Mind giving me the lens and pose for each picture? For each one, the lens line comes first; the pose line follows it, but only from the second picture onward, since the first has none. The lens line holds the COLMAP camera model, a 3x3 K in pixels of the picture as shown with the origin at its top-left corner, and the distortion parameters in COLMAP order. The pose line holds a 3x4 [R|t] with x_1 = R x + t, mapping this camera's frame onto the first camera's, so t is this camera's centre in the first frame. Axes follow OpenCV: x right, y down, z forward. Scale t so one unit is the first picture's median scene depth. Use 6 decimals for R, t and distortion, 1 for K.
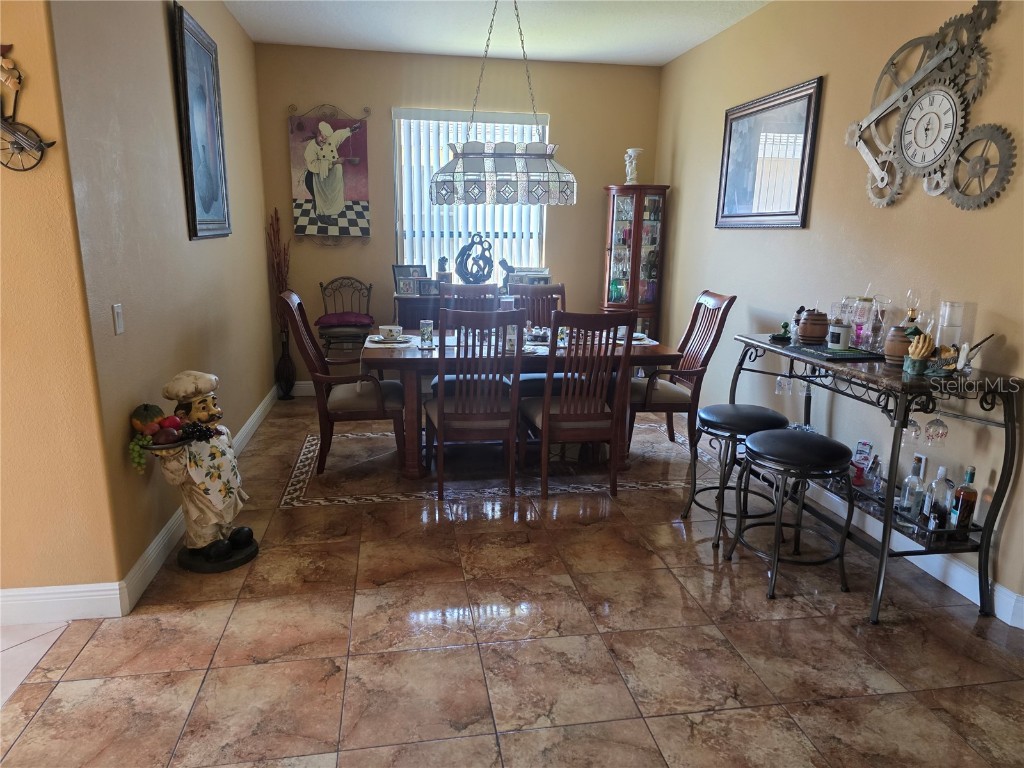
lens RADIAL K [[677.3, 0, 512.0], [0, 677.3, 384.0], [0, 0, 1]] dist [0.073020, -0.065498]
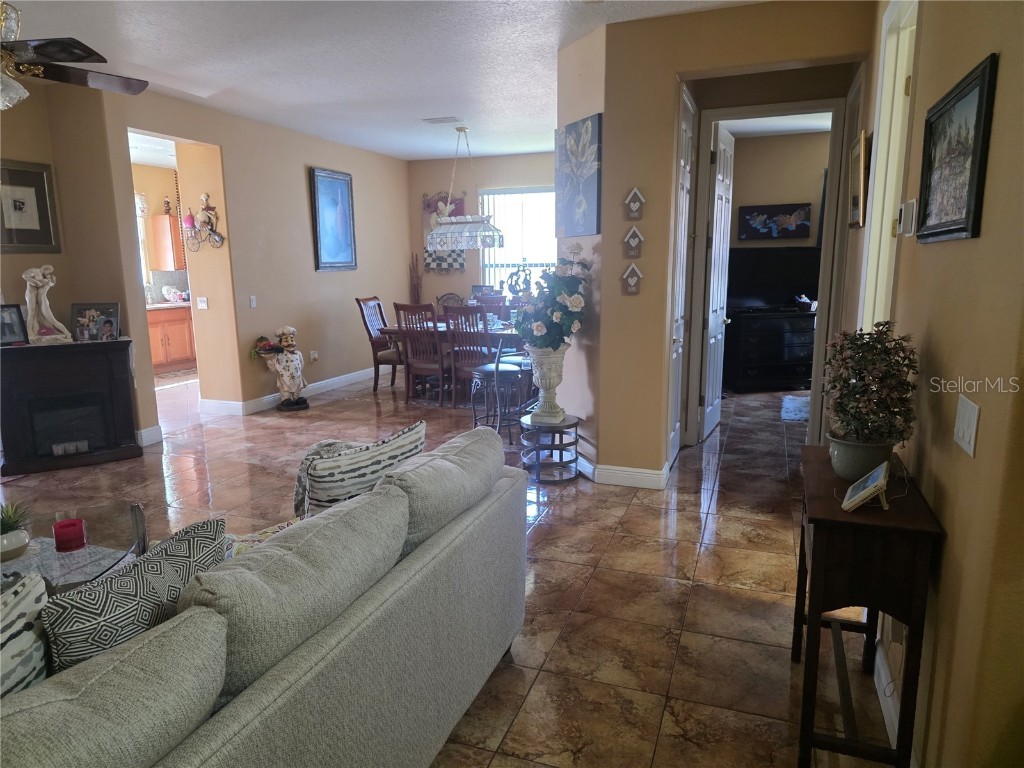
lens RADIAL K [[687.4, 0, 516.9], [0, 687.4, 380.3], [0, 0, 1]] dist [0.067701, -0.067349]
pose [[0.871938, 0.060297, -0.485890, 0.774949], [-0.085813, 0.995847, -0.030413, 0.095512], [0.482038, 0.068213, 0.873491, -0.381473]]
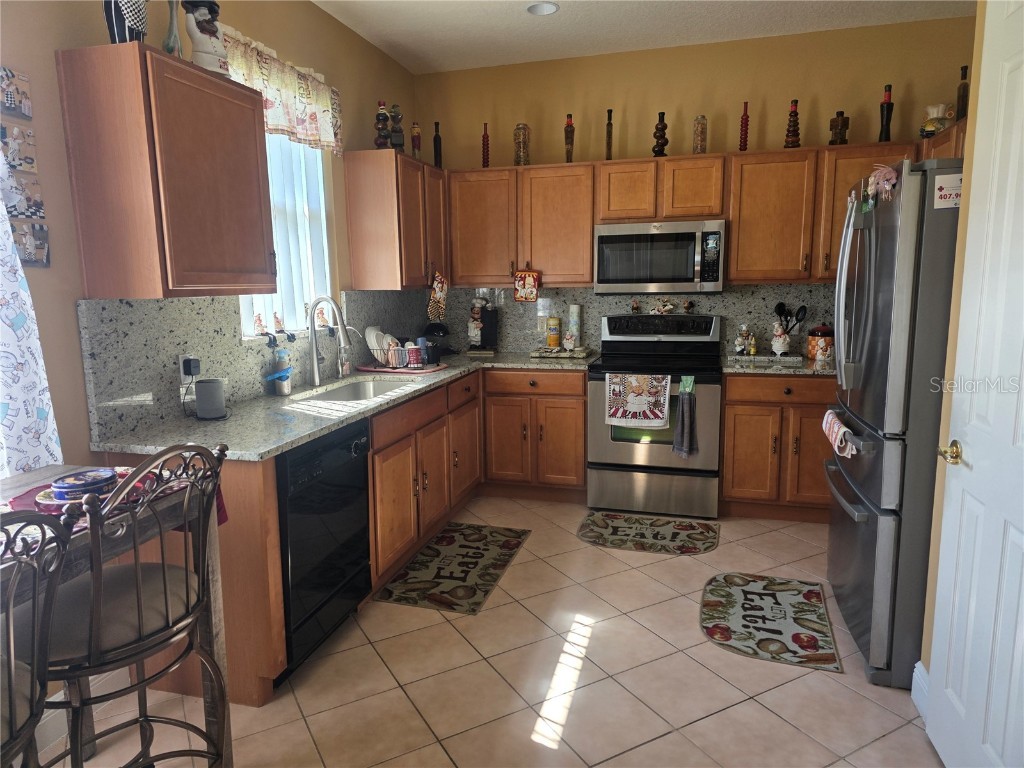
lens RADIAL K [[677.3, 0, 512.0], [0, 677.3, 384.0], [0, 0, 1]] dist [0.073020, -0.065498]
pose [[0.914456, 0.036763, -0.403013, -0.532657], [-0.066013, 0.996078, -0.058923, -0.039155], [0.399266, 0.080486, 0.913295, 0.172426]]
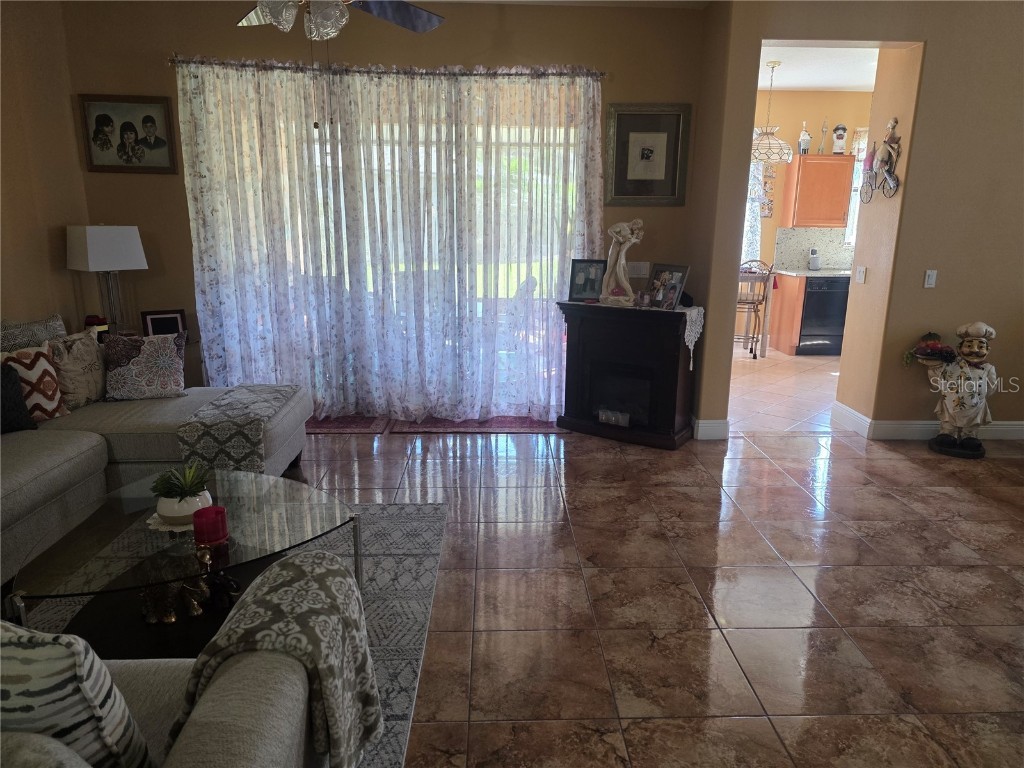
lens RADIAL K [[687.4, 0, 516.9], [0, 687.4, 380.3], [0, 0, 1]] dist [0.067701, -0.067349]
pose [[-0.133302, 0.216092, -0.967230, 0.641375], [-0.232150, 0.941980, 0.242445, -0.019279], [0.963502, 0.256861, -0.075402, 0.100438]]
